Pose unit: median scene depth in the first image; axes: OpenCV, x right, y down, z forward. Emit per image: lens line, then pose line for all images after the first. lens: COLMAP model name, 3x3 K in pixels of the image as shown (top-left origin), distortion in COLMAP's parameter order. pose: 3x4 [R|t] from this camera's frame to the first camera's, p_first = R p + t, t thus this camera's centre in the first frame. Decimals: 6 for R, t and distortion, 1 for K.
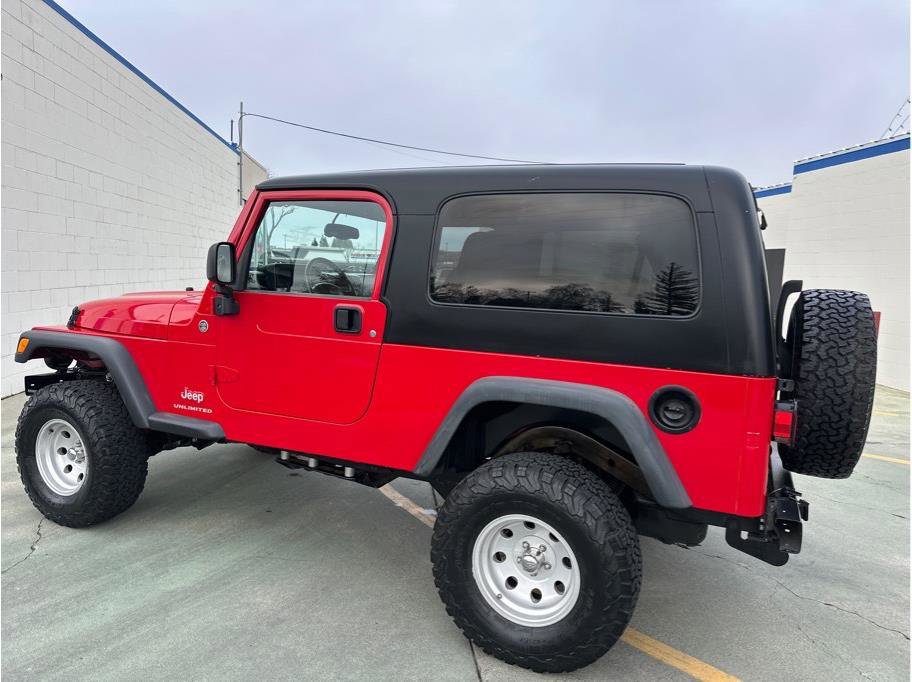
lens RADIAL K [[626.4, 0, 459.5], [0, 626.4, 341.3], [0, 0, 1]] dist [0.081198, -0.104029]
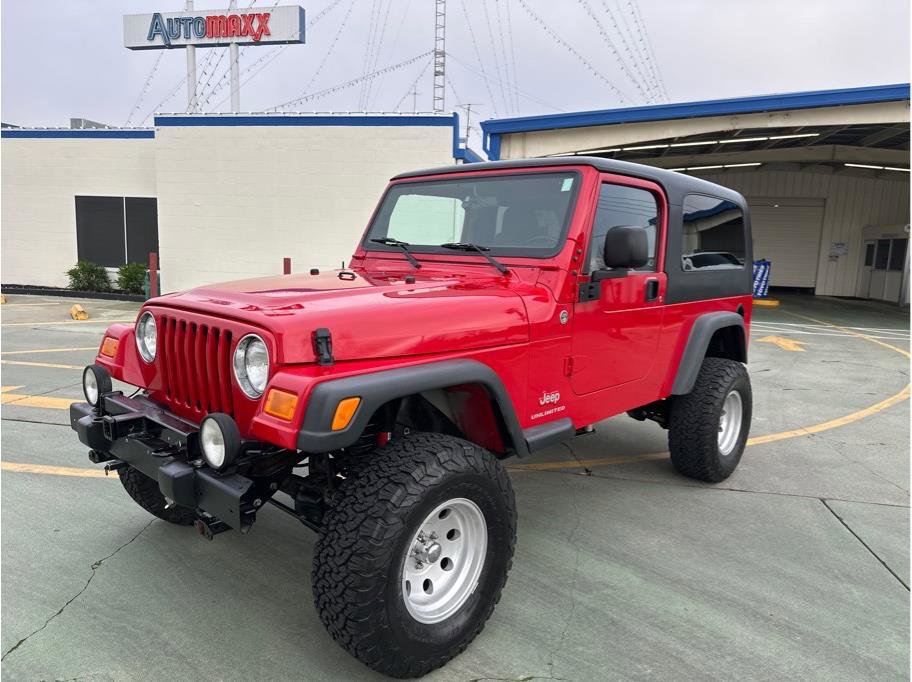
lens RADIAL K [[628.4, 0, 457.3], [0, 628.4, 339.7], [0, 0, 1]] dist [0.068641, -0.088977]
pose [[0.318755, -0.170783, 0.932324, -1.484639], [0.087962, 0.984719, 0.150307, -0.159942], [-0.943747, 0.034098, 0.328906, 0.981473]]
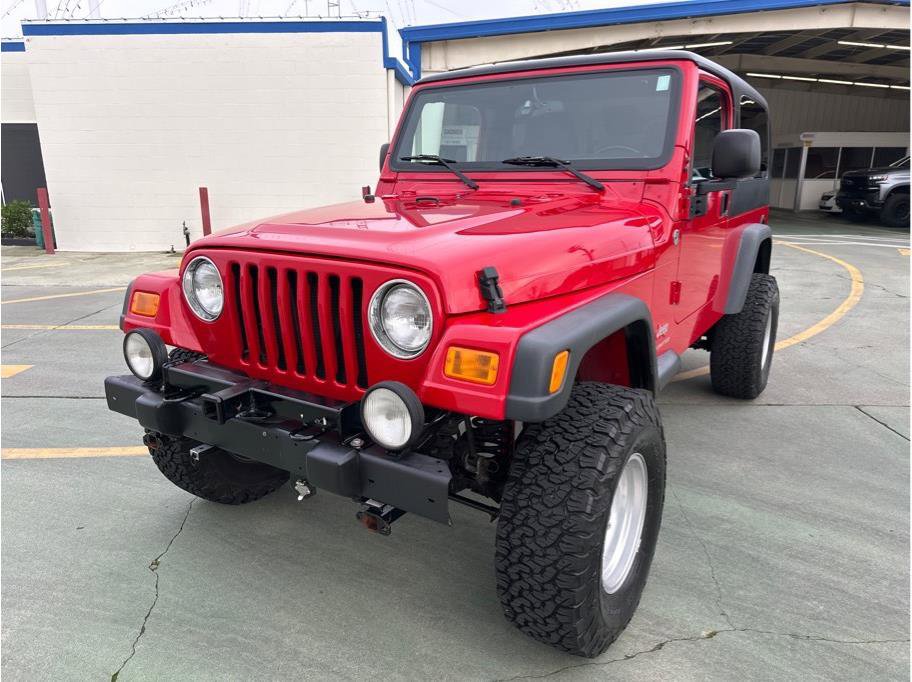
lens RADIAL K [[633.3, 0, 453.4], [0, 633.3, 342.5], [0, 0, 1]] dist [0.037099, -0.044564]
pose [[0.162896, -0.299140, 0.940202, -1.428606], [0.118926, 0.951936, 0.282268, -0.179752], [-0.979450, 0.065834, 0.190642, 1.303160]]
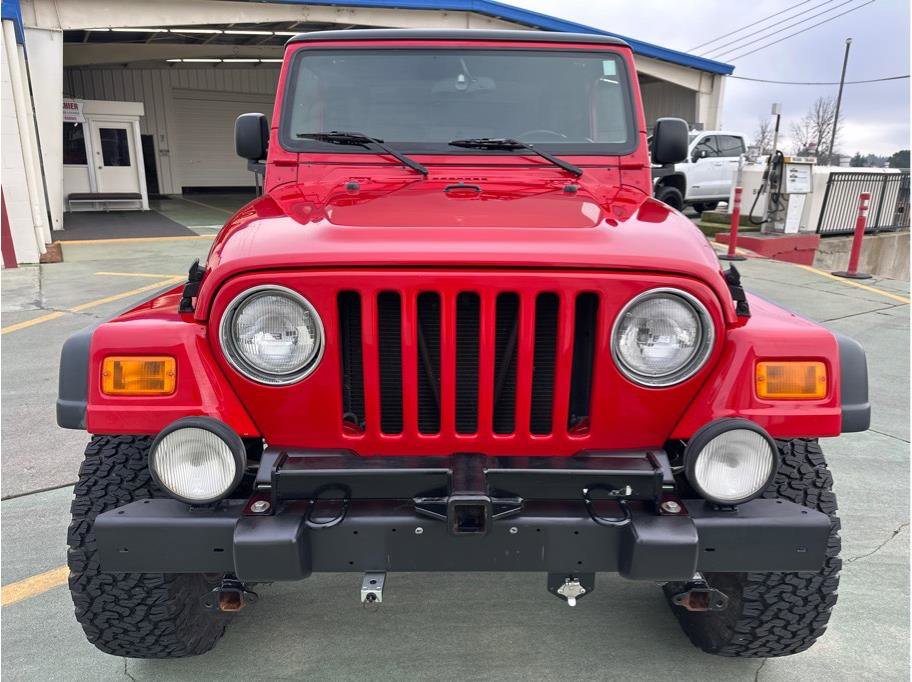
lens RADIAL K [[628.5, 0, 439.8], [0, 628.5, 345.0], [0, 0, 1]] dist [0.000893, 0.000244]
pose [[-0.392276, -0.308794, 0.866467, -1.204791], [0.075736, 0.927928, 0.364985, -0.220245], [-0.916724, 0.208798, -0.340617, 1.789423]]
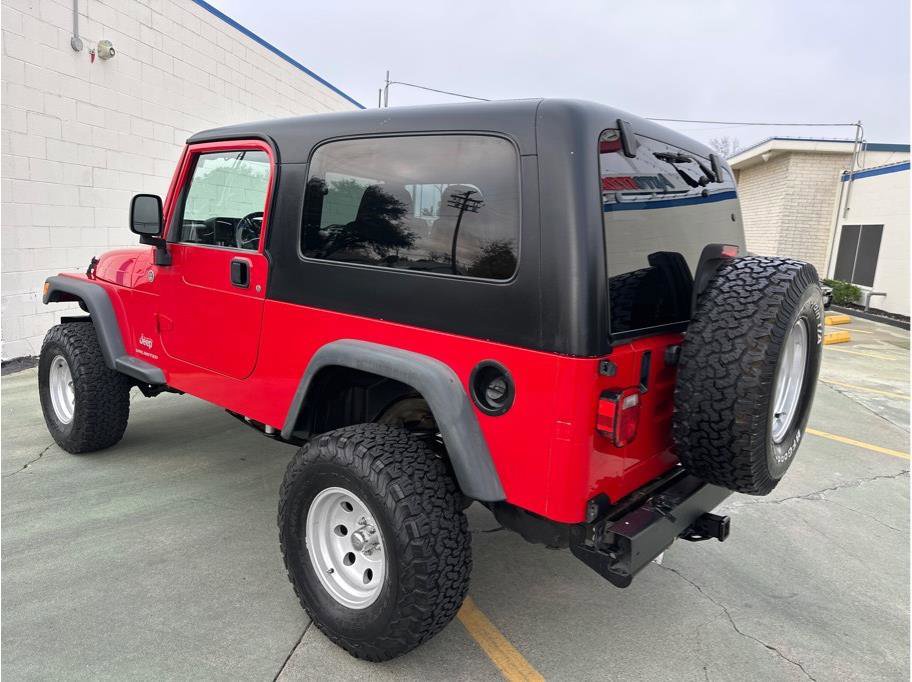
lens RADIAL K [[631.6, 0, 457.3], [0, 631.6, 340.0], [0, 0, 1]] dist [0.061624, -0.076530]
pose [[0.961429, 0.064348, -0.267420, 0.429992], [-0.052601, 0.997319, 0.050871, 0.001222], [0.269977, -0.034842, 0.962236, 0.134290]]
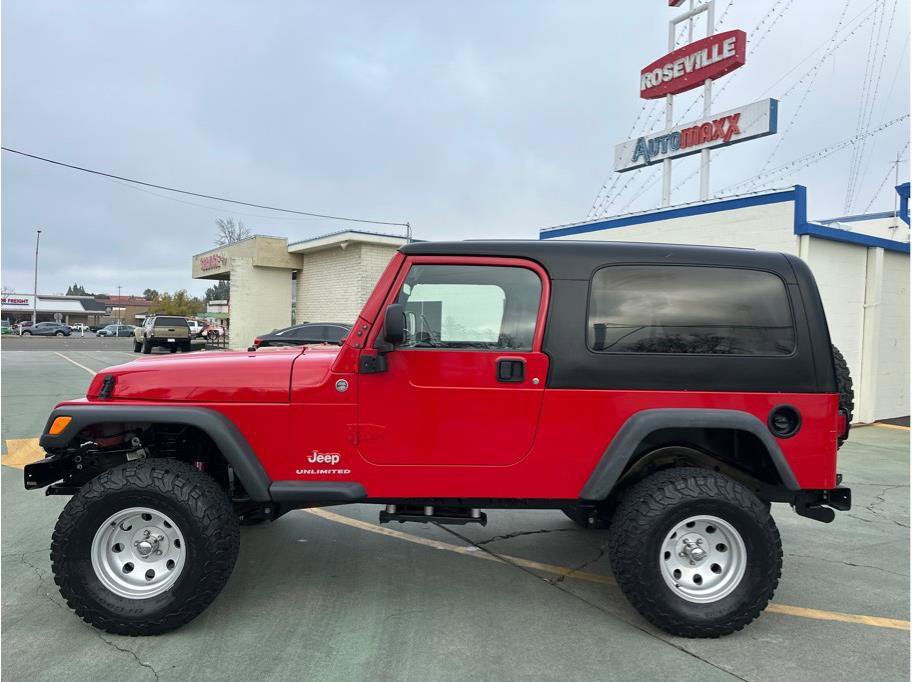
lens RADIAL K [[628.4, 0, 457.3], [0, 628.4, 339.7], [0, 0, 1]] dist [0.068641, -0.088977]
pose [[0.889696, -0.029121, 0.455624, -0.795065], [0.063212, 0.996209, -0.059763, -0.028653], [-0.452156, 0.081972, 0.888164, 0.043315]]
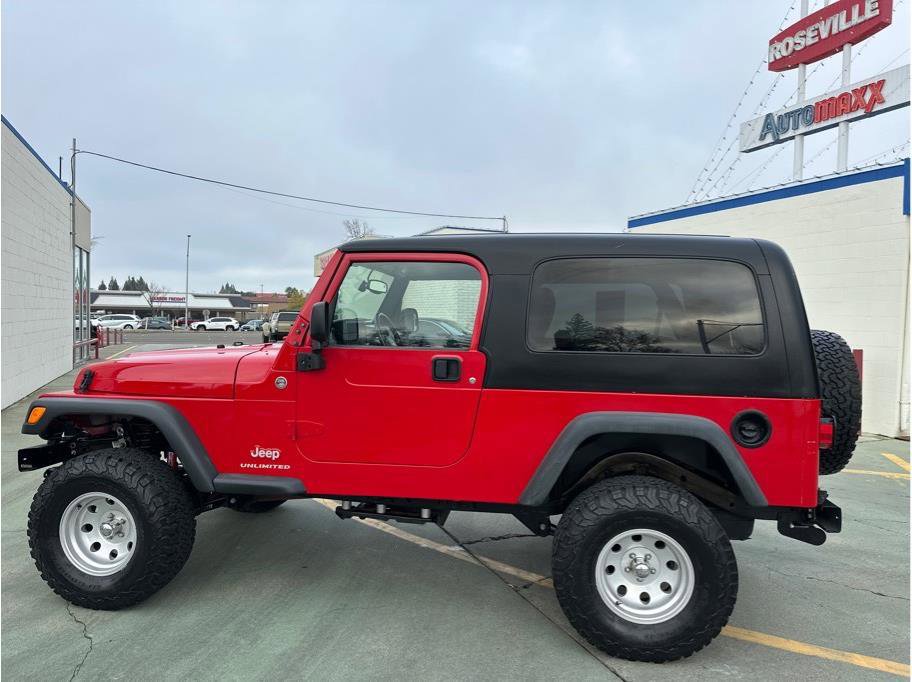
lens RADIAL K [[628.9, 0, 457.4], [0, 628.9, 344.7], [0, 0, 1]] dist [0.037793, -0.037436]
pose [[0.960235, -0.035149, 0.276970, -0.472034], [0.051721, 0.997267, -0.052755, -0.019152], [-0.274359, 0.064982, 0.959429, -0.051258]]
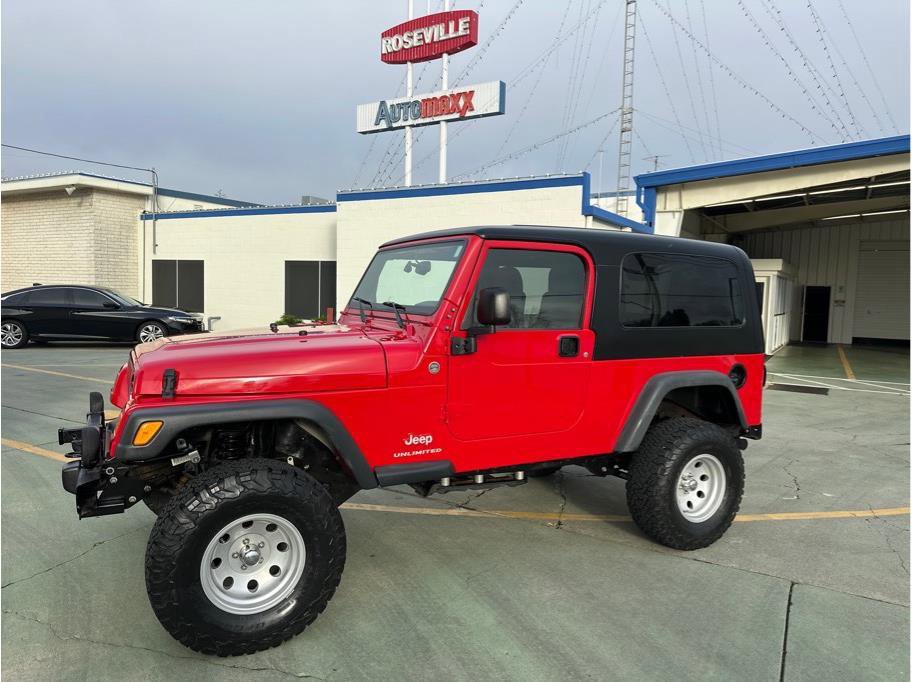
lens RADIAL K [[626.4, 0, 459.5], [0, 626.4, 341.3], [0, 0, 1]] dist [0.081198, -0.104029]
pose [[0.611441, -0.087037, 0.786489, -1.335048], [0.088607, 0.995212, 0.041249, -0.118322], [-0.786314, 0.044467, 0.616225, 0.408616]]
